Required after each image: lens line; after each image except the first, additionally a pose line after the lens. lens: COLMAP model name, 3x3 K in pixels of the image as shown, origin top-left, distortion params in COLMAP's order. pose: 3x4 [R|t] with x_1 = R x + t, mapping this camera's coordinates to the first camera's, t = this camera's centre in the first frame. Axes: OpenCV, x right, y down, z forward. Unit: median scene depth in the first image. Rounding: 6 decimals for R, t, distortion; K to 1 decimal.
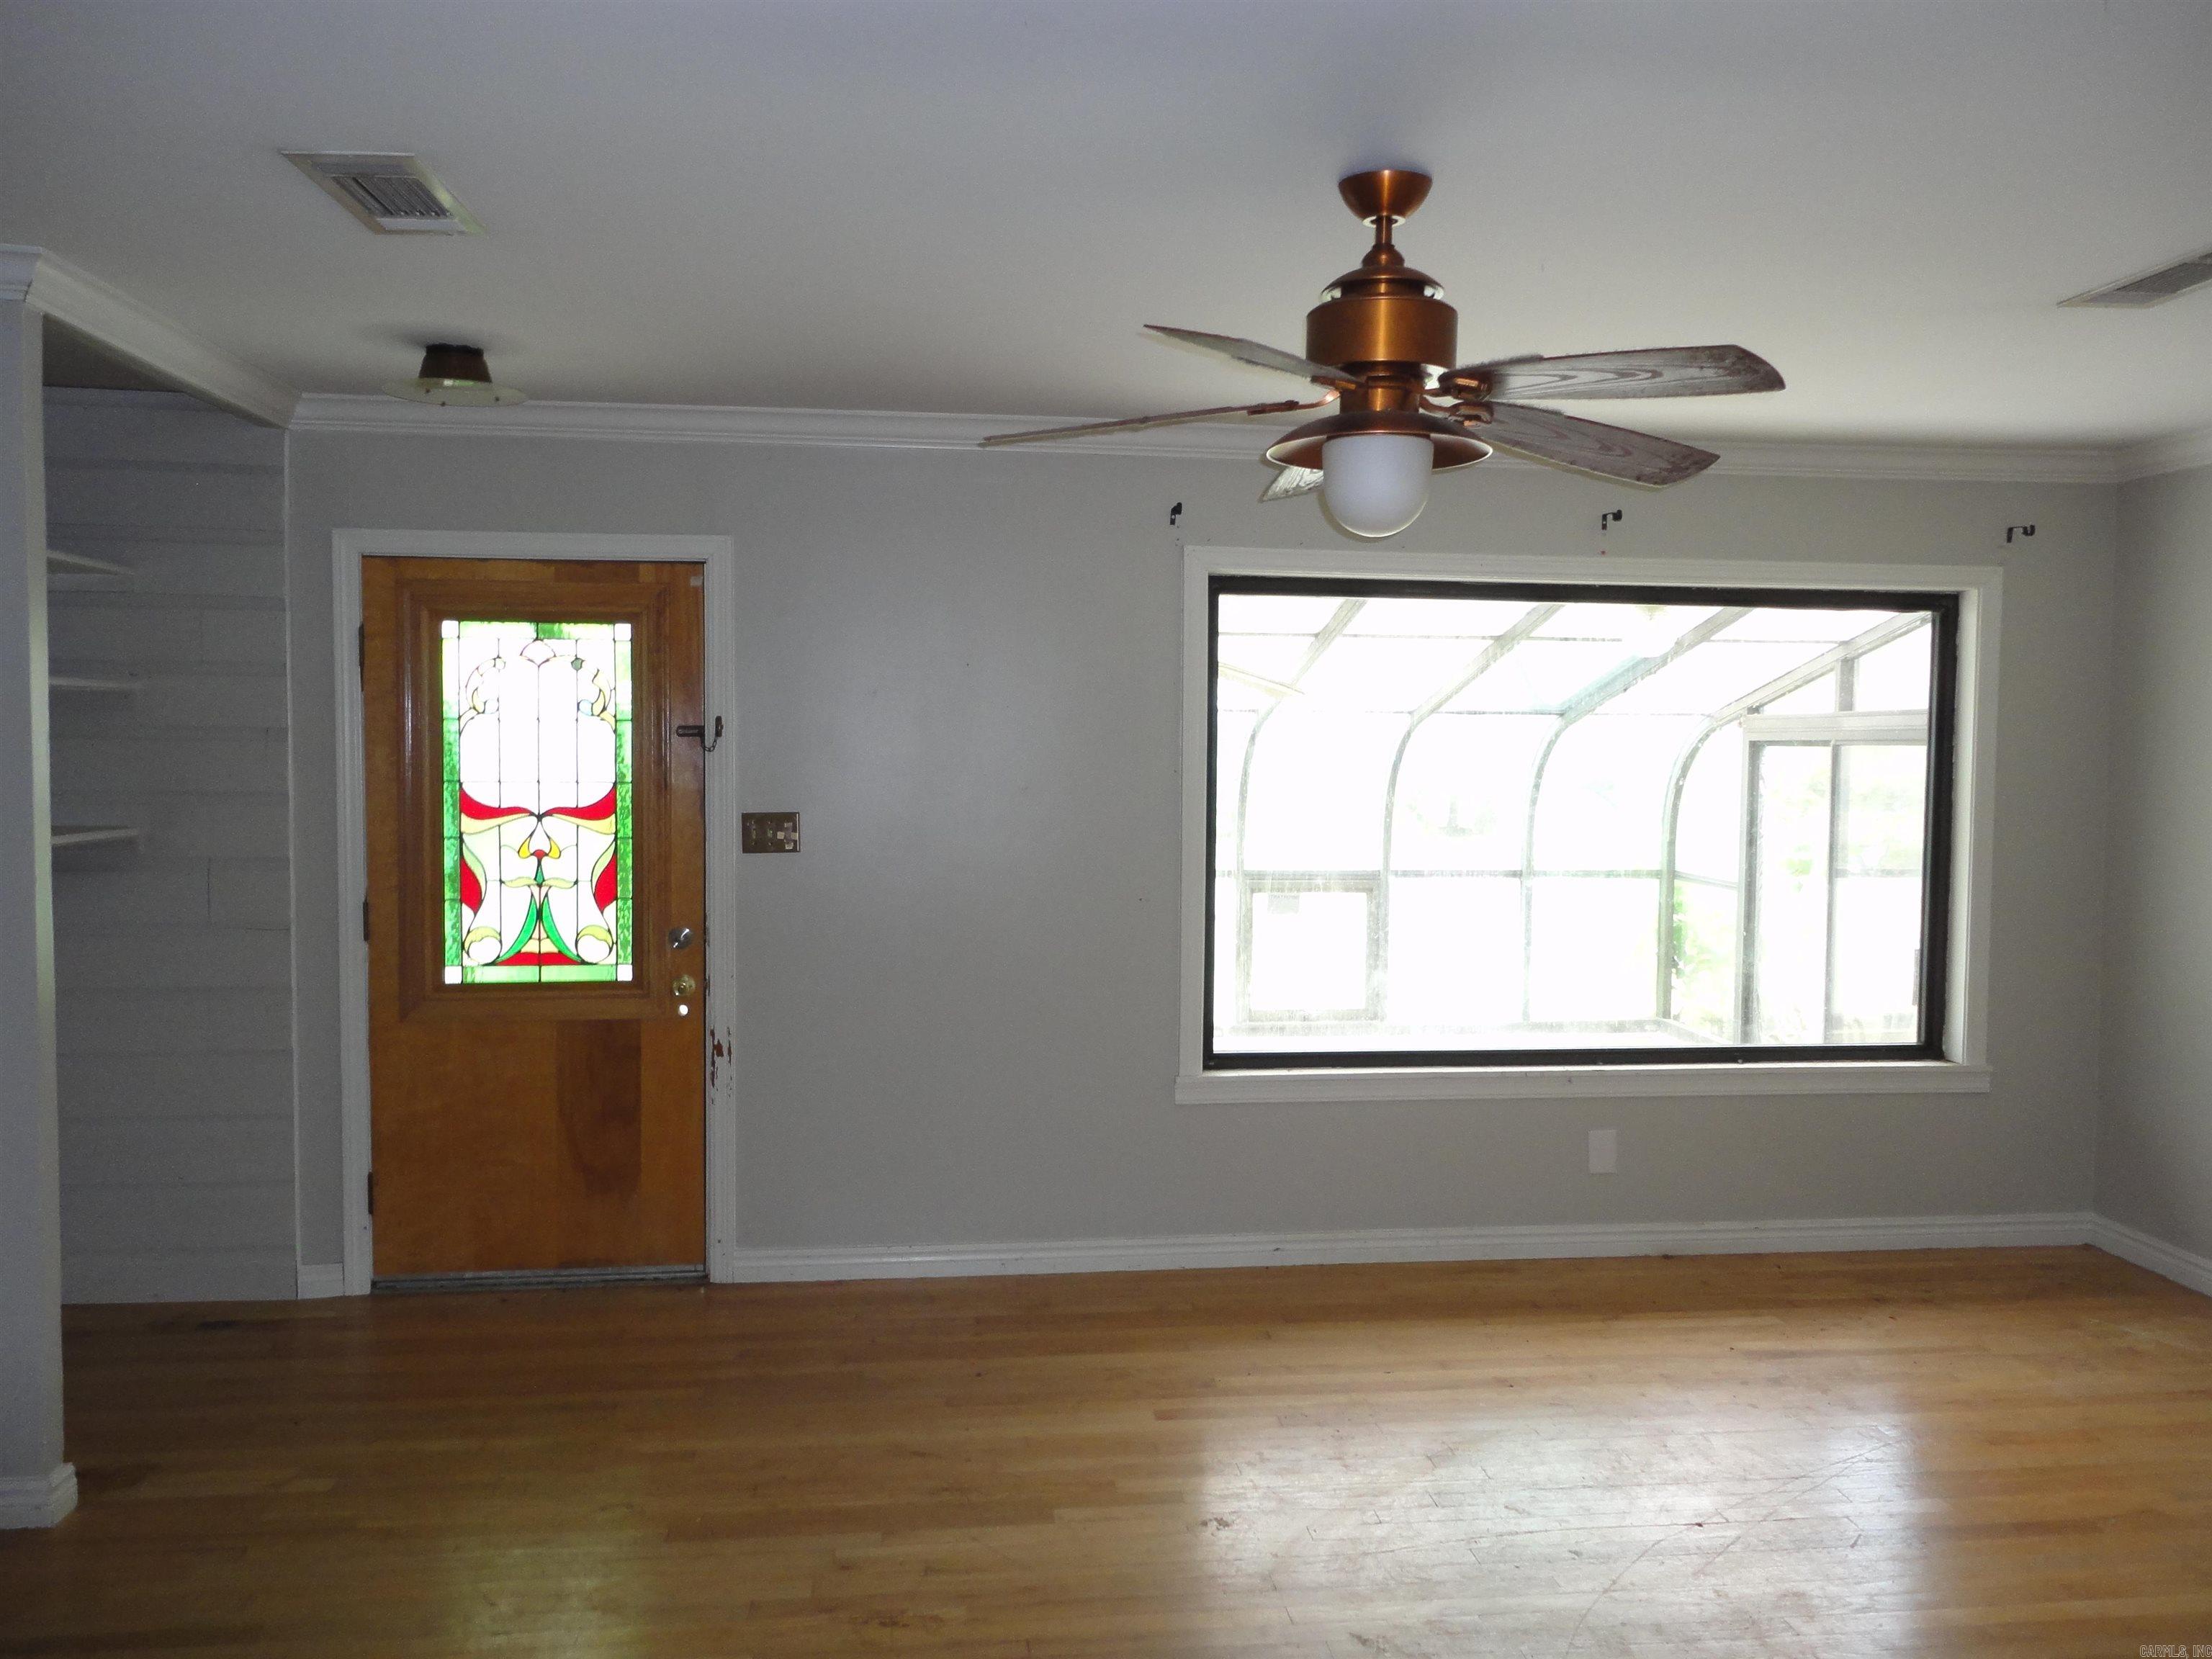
lens RADIAL K [[1649.5, 0, 1108.0], [0, 1649.5, 829.5], [0, 0, 1]] dist [0.008082, 0.009667]
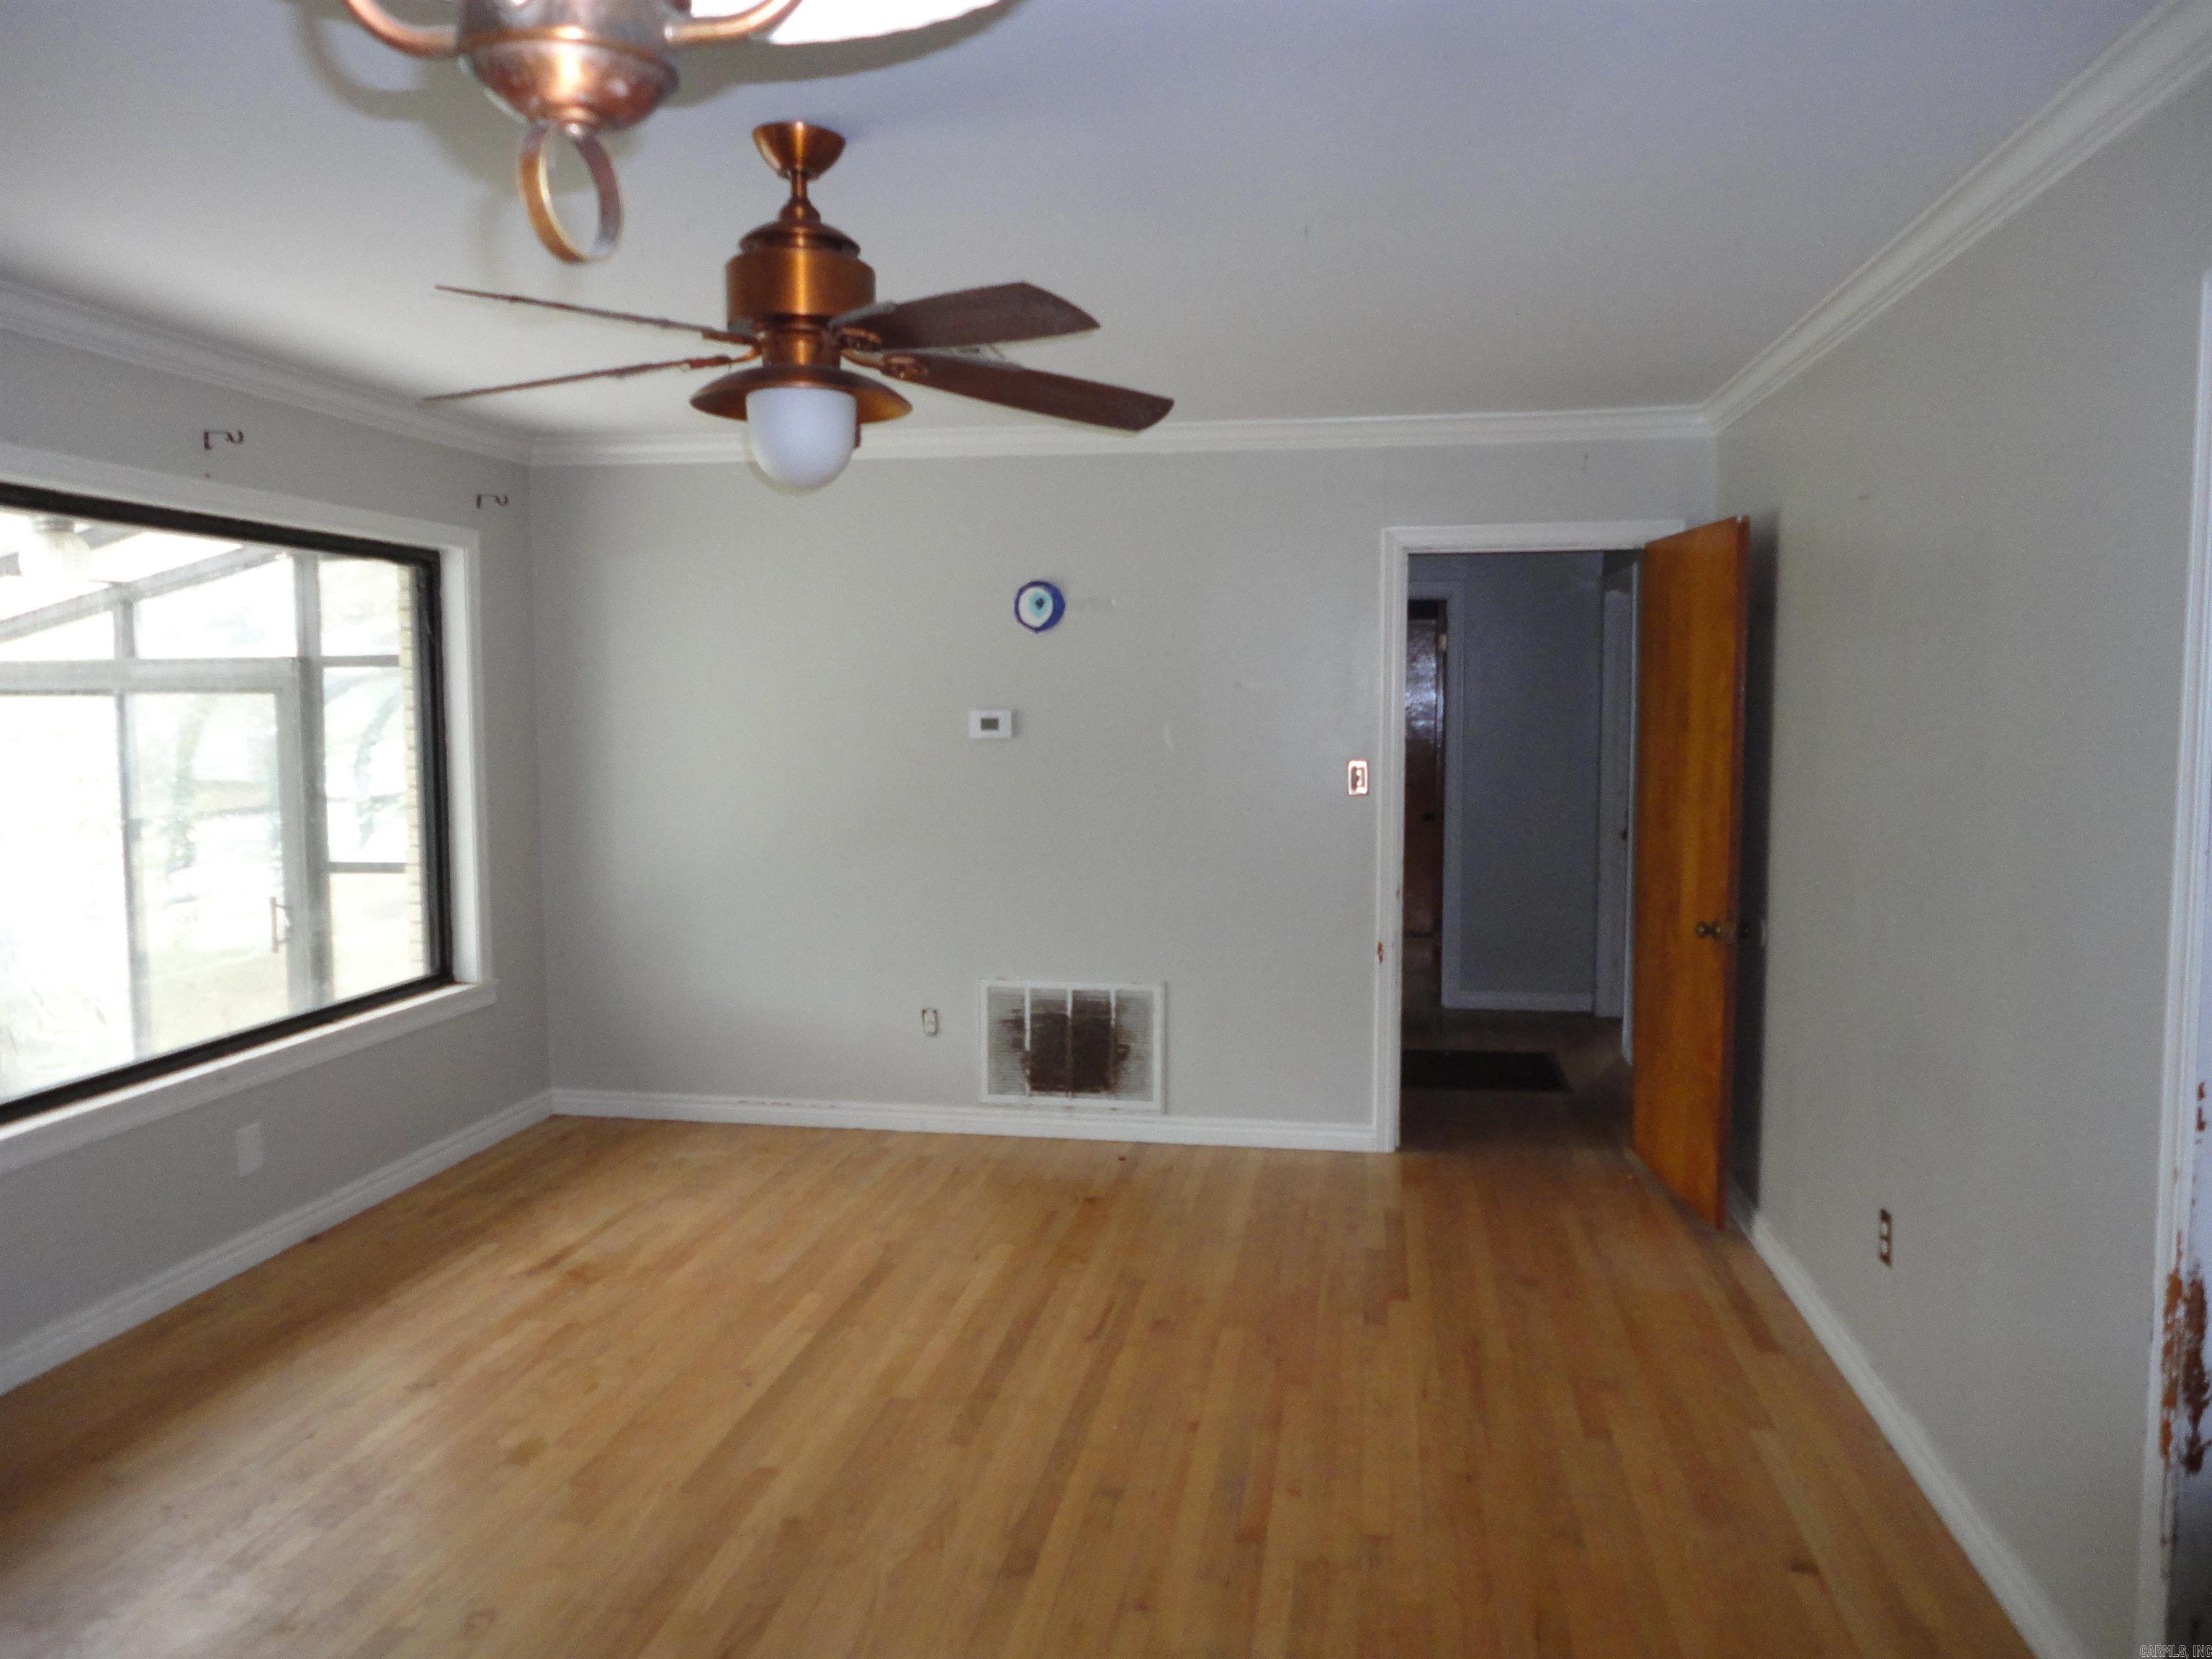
lens RADIAL K [[1649.5, 0, 1103.1], [0, 1649.5, 826.9], [0, 0, 1]] dist [0.008082, 0.009667]
pose [[0.279836, -0.089851, 0.955834, -0.420684], [0.060677, 0.995276, 0.075794, -0.019682], [-0.958129, 0.036787, 0.283965, 0.296378]]
